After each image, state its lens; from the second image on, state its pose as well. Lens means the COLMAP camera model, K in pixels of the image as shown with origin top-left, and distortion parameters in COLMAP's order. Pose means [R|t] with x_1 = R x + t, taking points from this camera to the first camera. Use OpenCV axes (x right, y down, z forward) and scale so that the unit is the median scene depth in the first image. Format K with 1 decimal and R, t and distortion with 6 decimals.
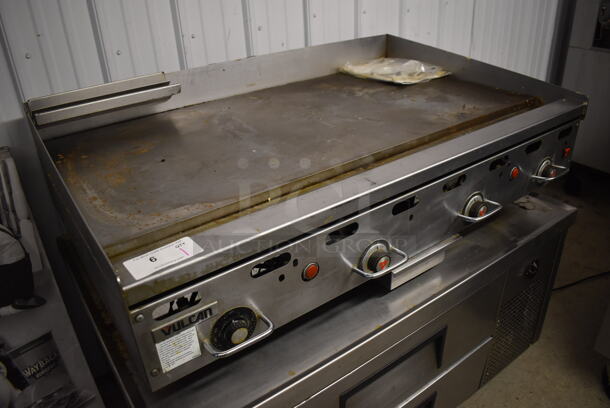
lens RADIAL K [[468.1, 0, 305.0], [0, 468.1, 204.0], [0, 0, 1]] dist [-0.119632, 0.043753]
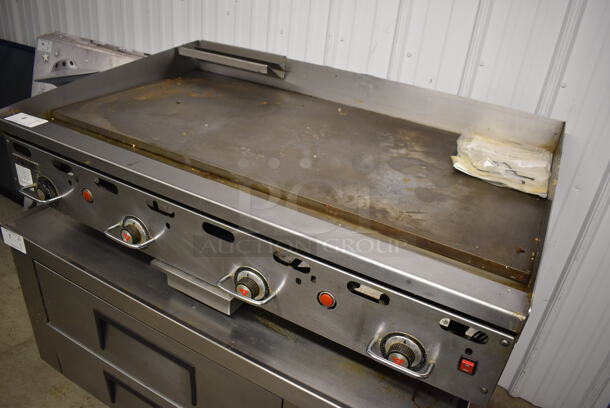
lens RADIAL K [[468.1, 0, 305.0], [0, 468.1, 204.0], [0, 0, 1]] dist [-0.119632, 0.043753]
pose [[0.428011, 0.513692, -0.743590, 0.851673], [-0.527884, 0.809922, 0.255666, -0.336021], [0.733584, 0.283102, 0.617826, 0.446819]]
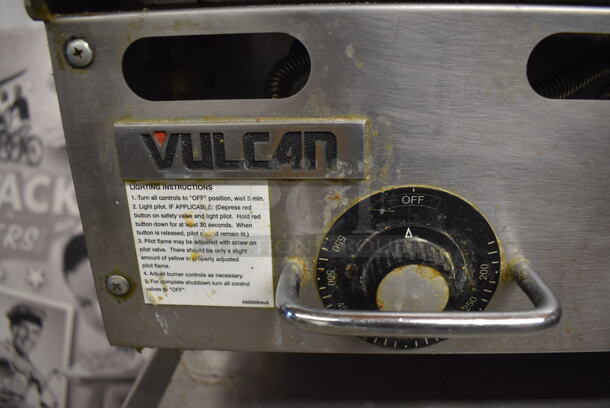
lens RADIAL K [[468.1, 0, 305.0], [0, 468.1, 204.0], [0, 0, 1]] dist [-0.119632, 0.043753]
pose [[0.767416, 0.255940, -0.587850, -0.029264], [-0.317153, 0.948374, -0.001126, 0.157584], [0.557214, 0.187302, 0.808969, 0.460577]]
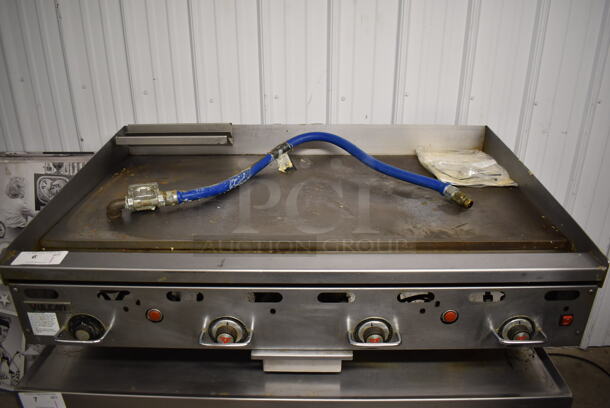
lens RADIAL K [[468.1, 0, 305.0], [0, 468.1, 204.0], [0, 0, 1]] dist [-0.119632, 0.043753]
pose [[0.805899, 0.277327, -0.523083, 0.588468], [-0.312574, 0.949641, 0.021903, -0.187852], [0.502816, 0.145850, 0.852000, 0.096816]]
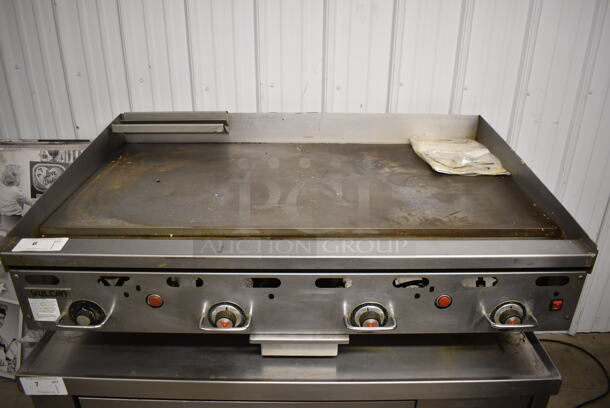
lens RADIAL K [[468.1, 0, 305.0], [0, 468.1, 204.0], [0, 0, 1]] dist [-0.119632, 0.043753]
pose [[0.814501, 0.291050, -0.501874, 0.588294], [-0.315105, 0.948274, 0.038539, -0.181756], [0.487131, 0.126753, 0.864082, 0.079032]]
